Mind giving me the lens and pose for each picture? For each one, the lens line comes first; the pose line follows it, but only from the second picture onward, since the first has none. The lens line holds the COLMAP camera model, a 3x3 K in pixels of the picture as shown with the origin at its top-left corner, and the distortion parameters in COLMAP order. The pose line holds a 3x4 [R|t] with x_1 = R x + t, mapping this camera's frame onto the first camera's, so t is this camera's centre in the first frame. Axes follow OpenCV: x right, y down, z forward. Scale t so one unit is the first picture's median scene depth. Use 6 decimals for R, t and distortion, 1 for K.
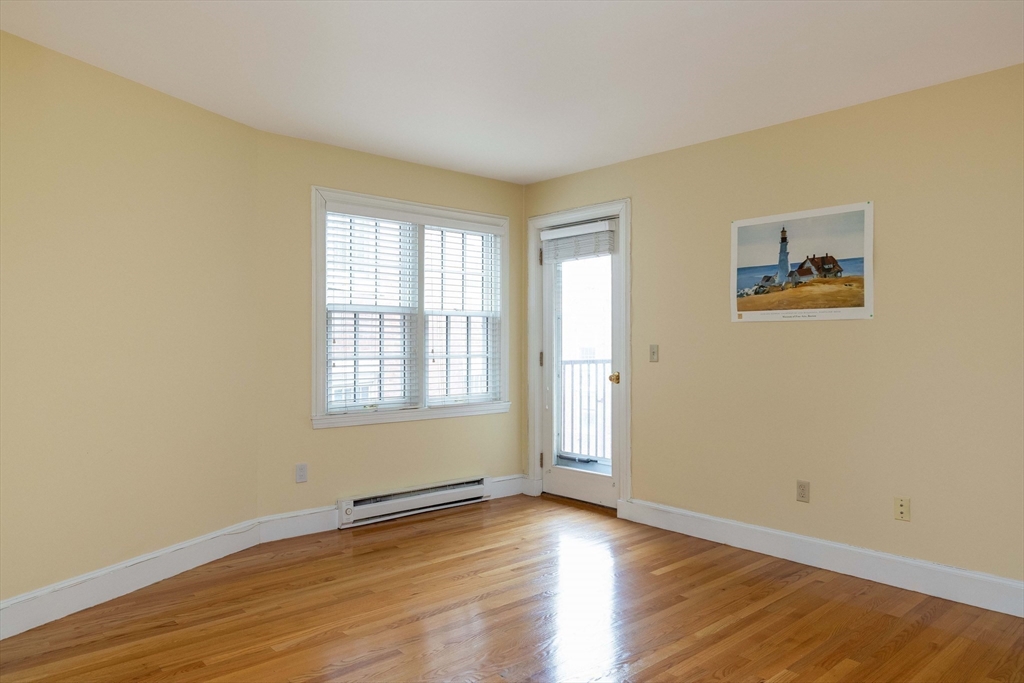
lens RADIAL K [[687.6, 0, 507.8], [0, 687.6, 342.7], [0, 0, 1]] dist [0.002664, -0.003205]
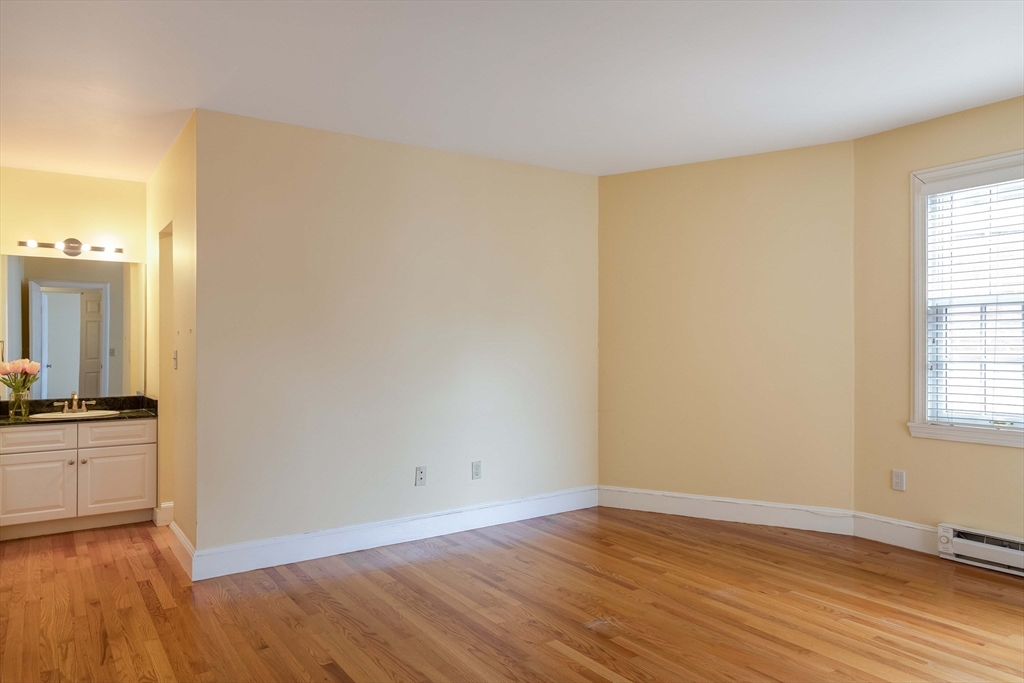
lens RADIAL K [[687.6, 0, 508.8], [0, 687.6, 344.2], [0, 0, 1]] dist [0.002664, -0.003205]
pose [[-0.142231, -0.003368, -0.989828, 0.831698], [0.008817, 0.999950, -0.004670, 0.001825], [0.989794, -0.009392, -0.142194, 0.702915]]
